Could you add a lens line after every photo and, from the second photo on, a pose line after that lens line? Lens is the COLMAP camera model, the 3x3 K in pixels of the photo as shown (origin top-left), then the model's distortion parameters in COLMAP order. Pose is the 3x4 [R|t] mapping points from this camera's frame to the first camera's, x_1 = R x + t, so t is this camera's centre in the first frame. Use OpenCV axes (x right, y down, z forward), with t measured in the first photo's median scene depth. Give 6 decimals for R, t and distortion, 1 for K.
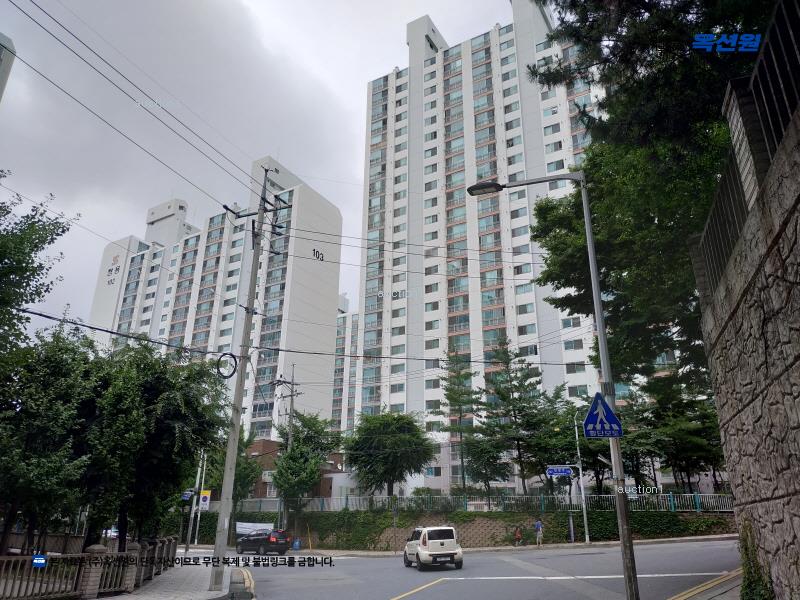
lens RADIAL K [[579.4, 0, 402.7], [0, 579.4, 297.2], [0, 0, 1]] dist [0.025455, -0.047535]
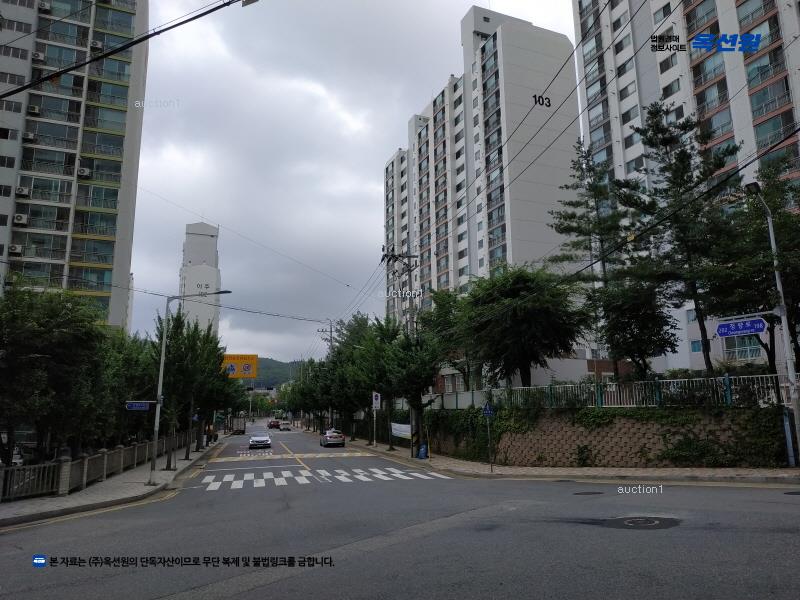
lens RADIAL K [[579.4, 0, 402.7], [0, 579.4, 297.2], [0, 0, 1]] dist [0.025455, -0.047535]
pose [[0.798942, -0.134125, -0.586261, 0.250519], [0.234473, 0.967143, 0.098271, 0.122421], [0.553818, -0.215975, 0.804139, 0.348892]]
